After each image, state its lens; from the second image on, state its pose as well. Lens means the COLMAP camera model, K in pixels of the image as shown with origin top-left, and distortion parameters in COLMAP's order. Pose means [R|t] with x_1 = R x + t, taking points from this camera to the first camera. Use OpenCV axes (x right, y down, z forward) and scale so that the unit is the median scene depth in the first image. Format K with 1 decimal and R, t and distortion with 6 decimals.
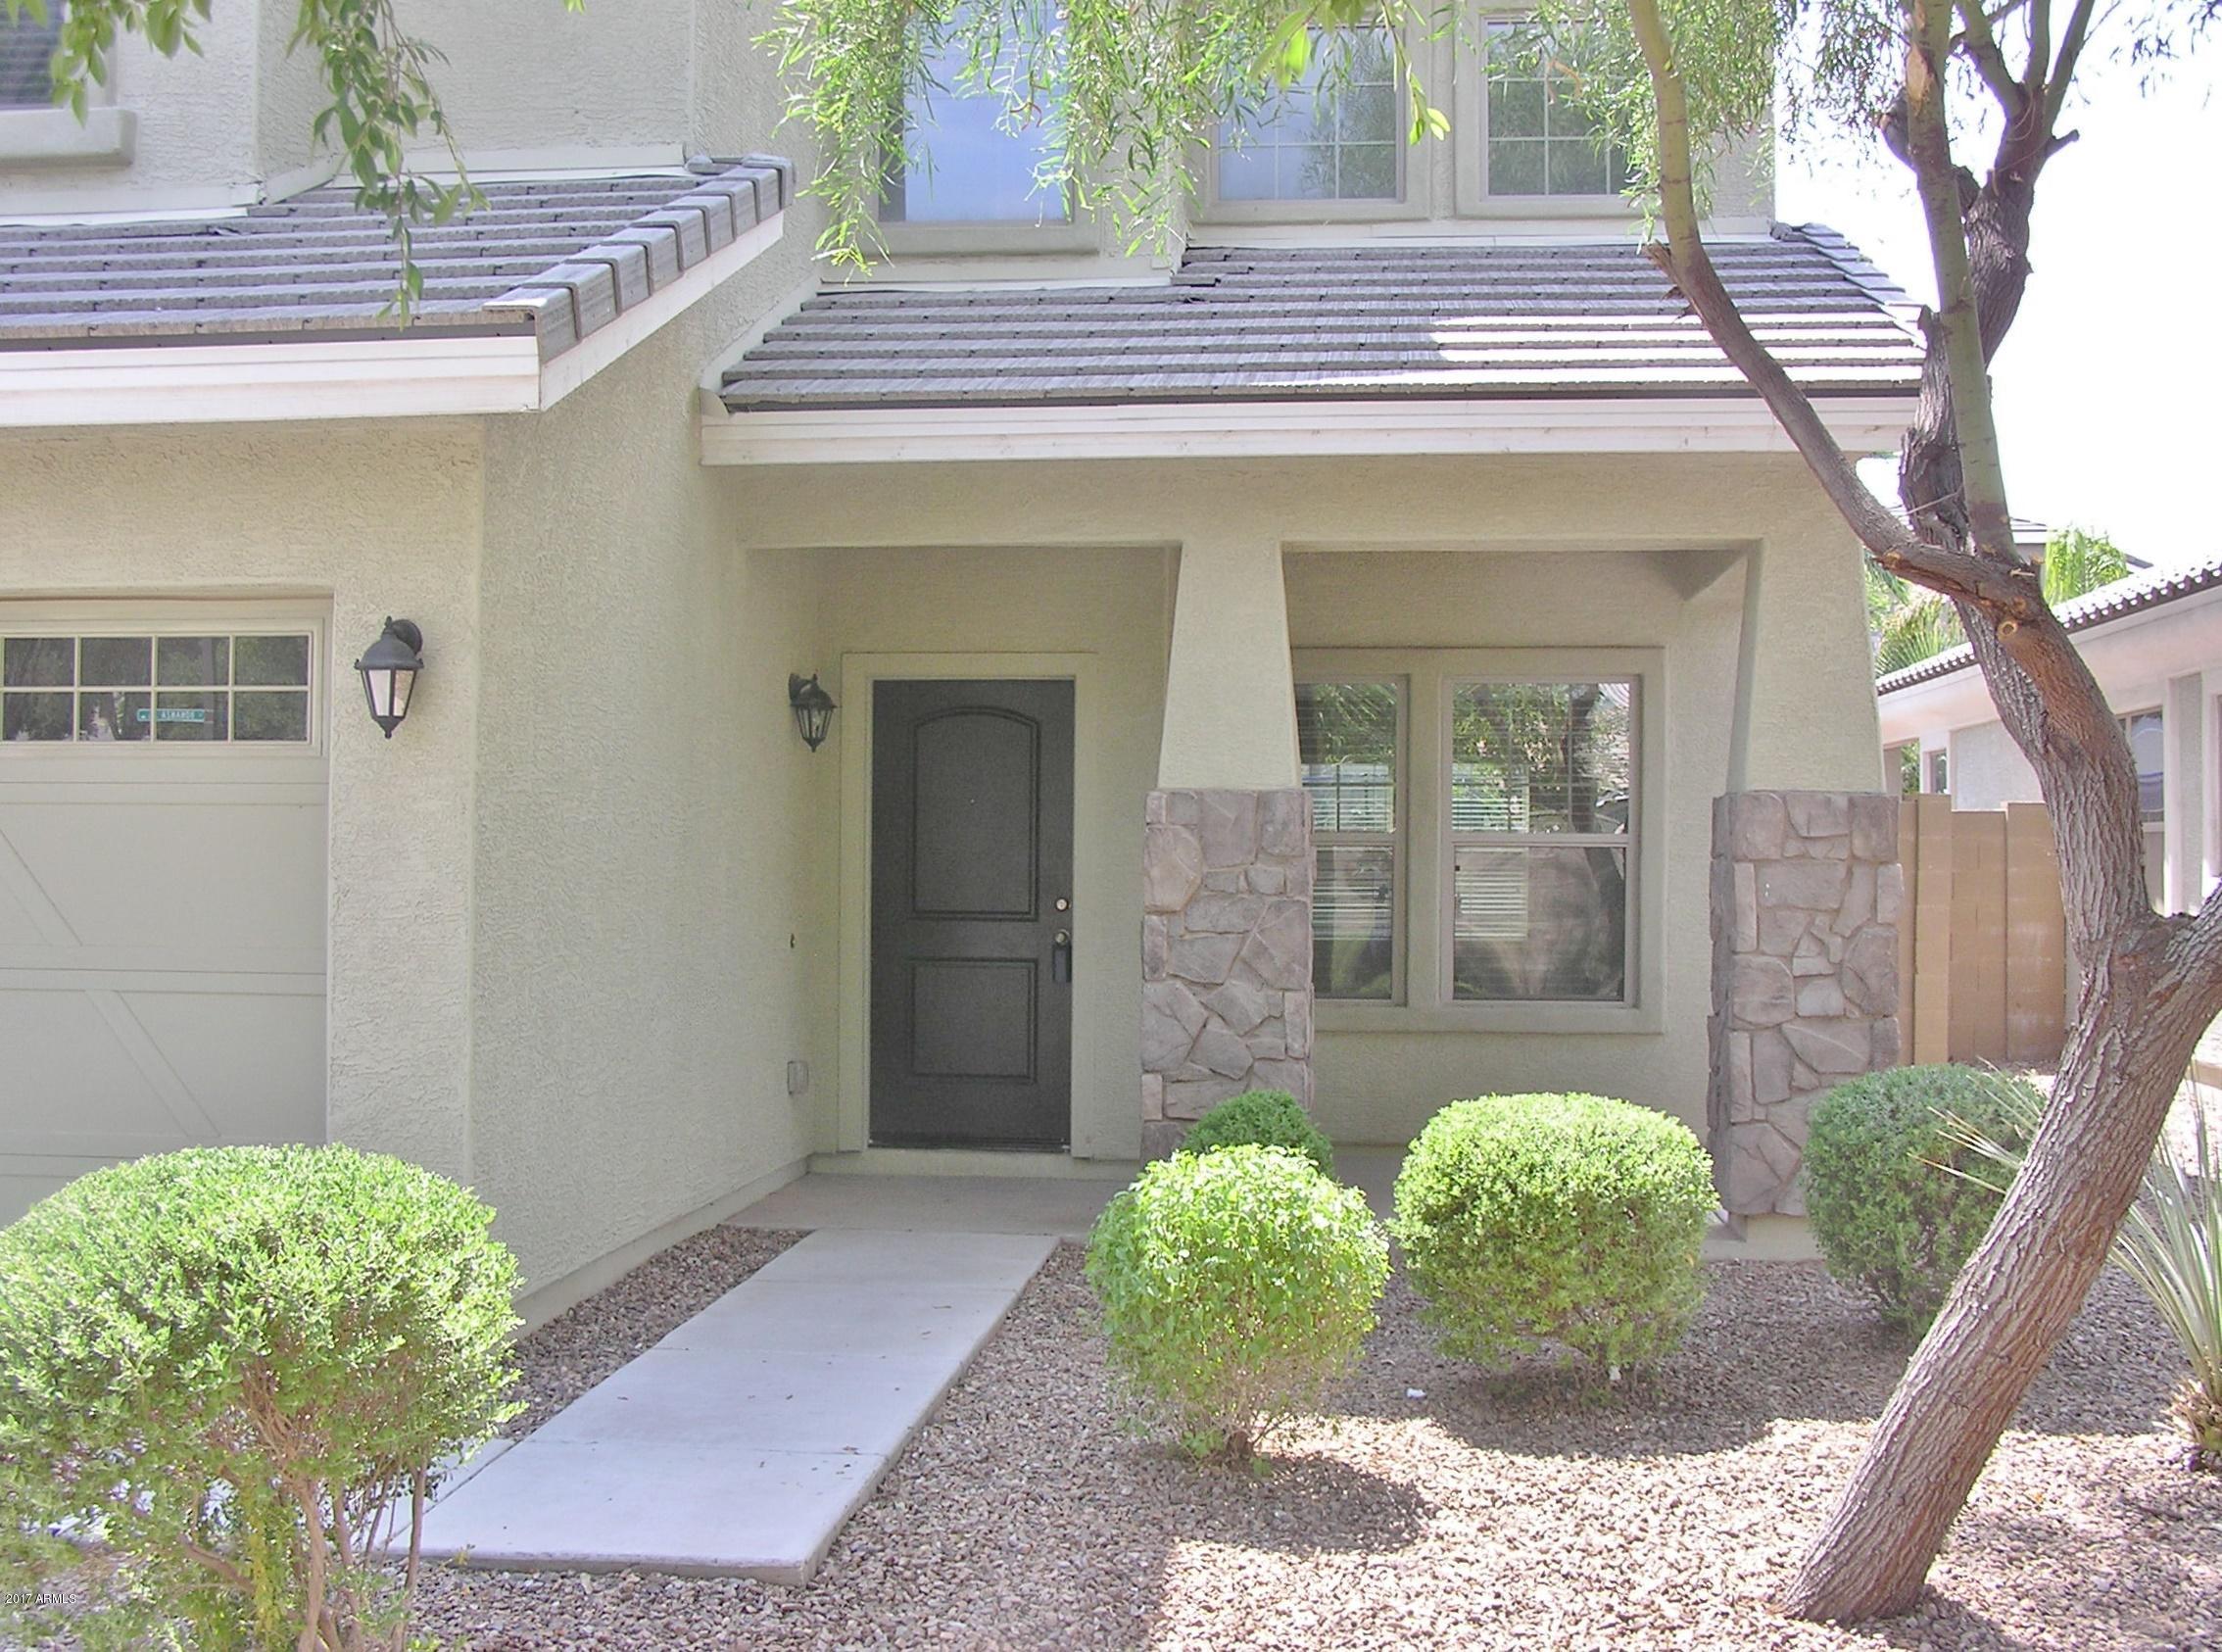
lens RADIAL K [[2639.4, 0, 1111.0], [0, 2639.4, 826.0], [0, 0, 1]] dist [-0.231731, 0.488345]
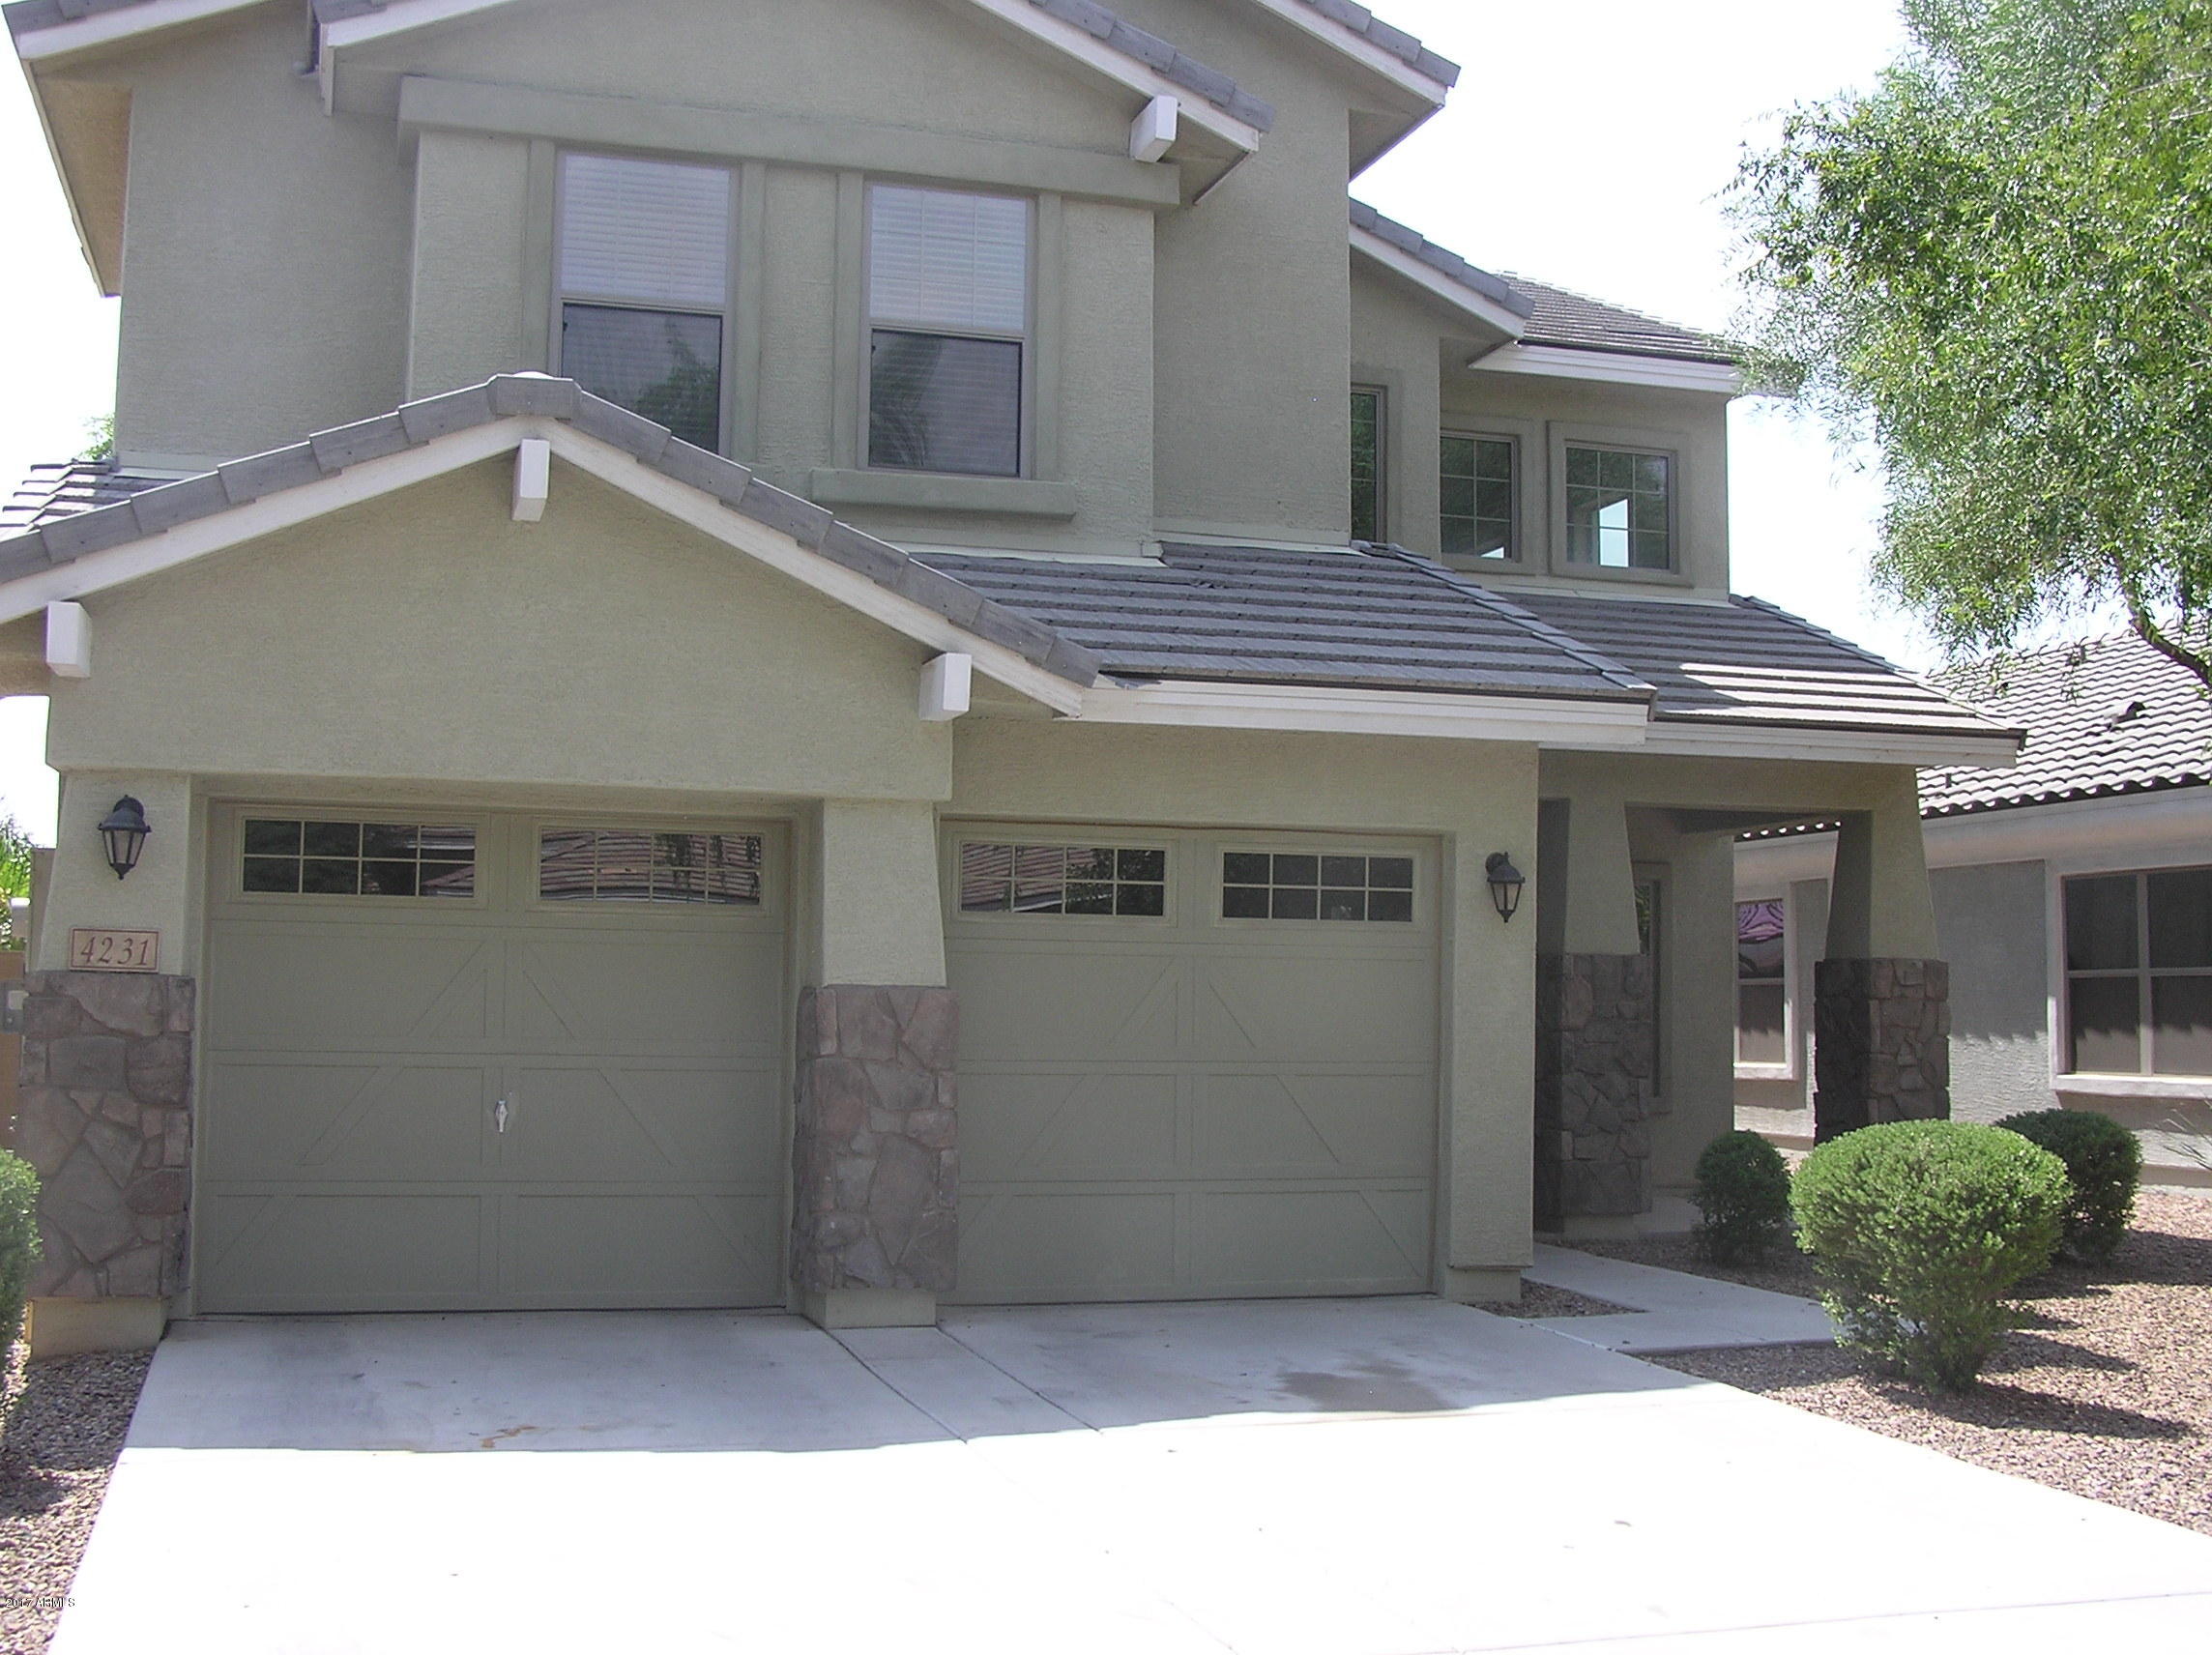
lens RADIAL K [[2652.2, 0, 1075.6], [0, 2652.2, 823.7], [0, 0, 1]] dist [-0.242186, 0.487272]
pose [[0.918445, 0.033350, 0.394140, -0.927716], [-0.010720, 0.998172, -0.059478, 0.005845], [-0.395403, 0.050402, 0.917124, -0.370710]]
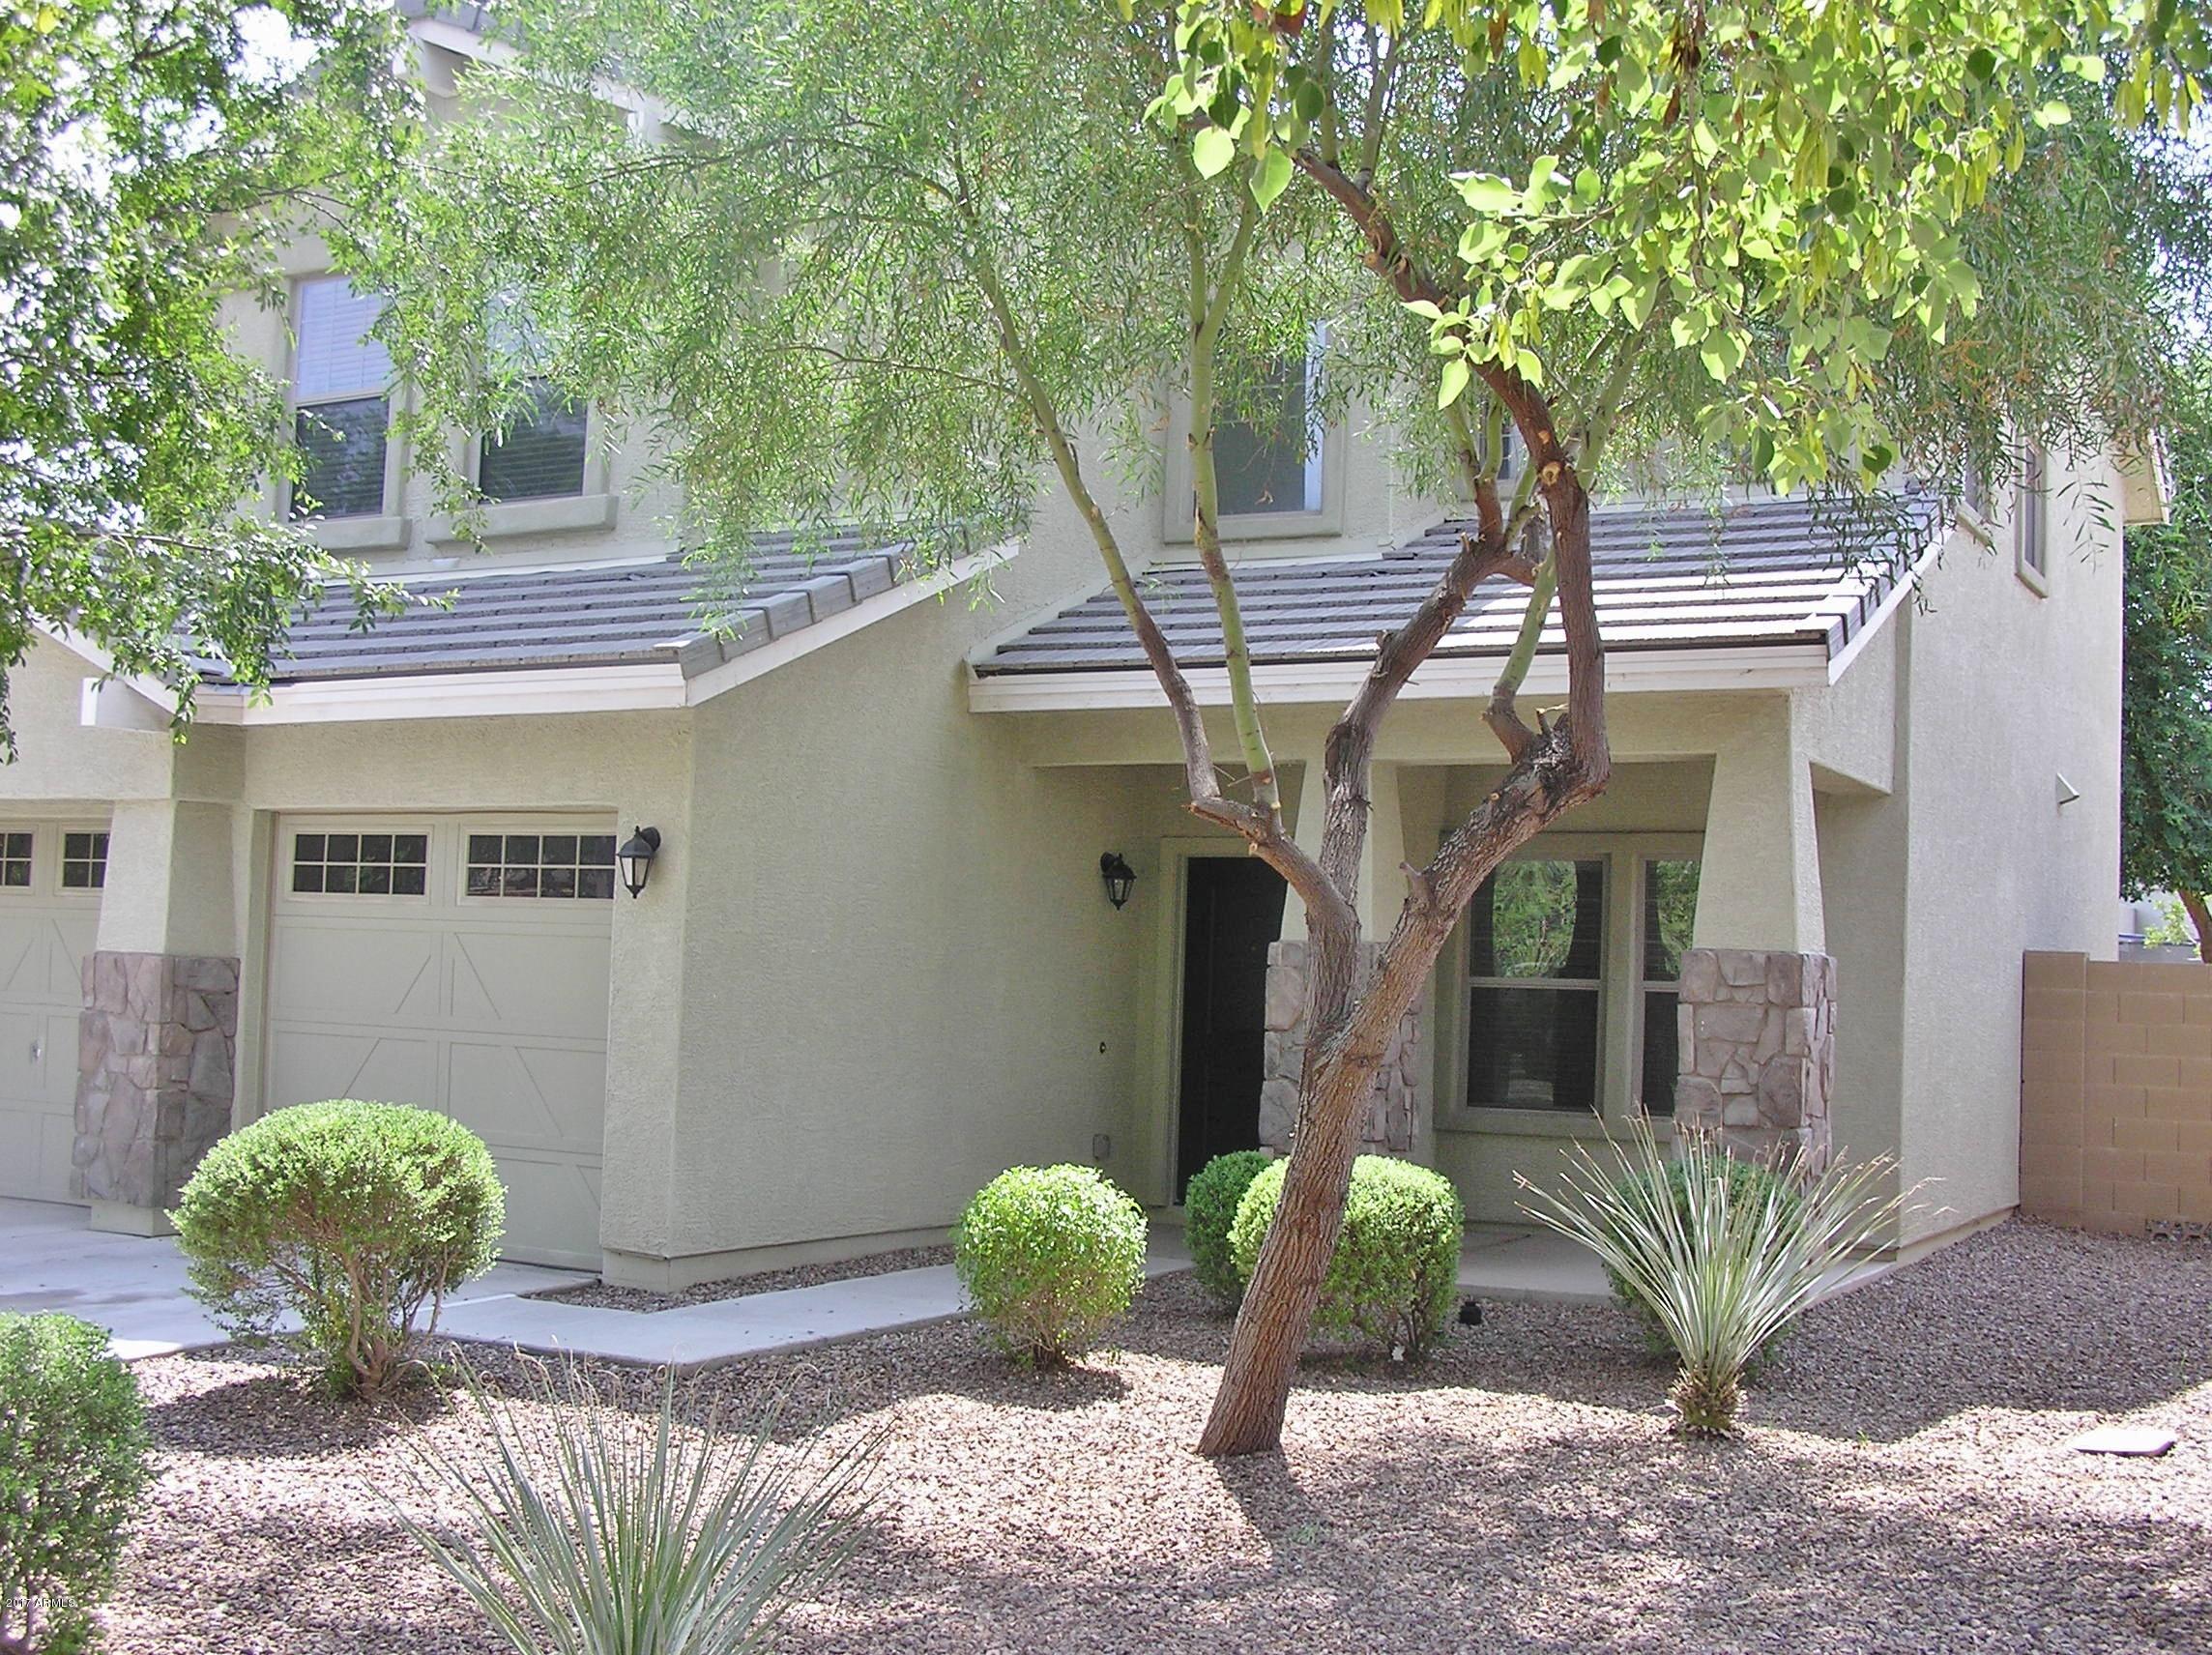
lens RADIAL K [[2651.5, 0, 1013.9], [0, 2651.5, 787.8], [0, 0, 1]] dist [-0.147320, 0.005070]
pose [[0.903584, -0.005932, -0.428370, 0.505901], [-0.024740, 0.997513, -0.065999, 0.001114], [0.427696, 0.070234, 0.901190, -0.325623]]
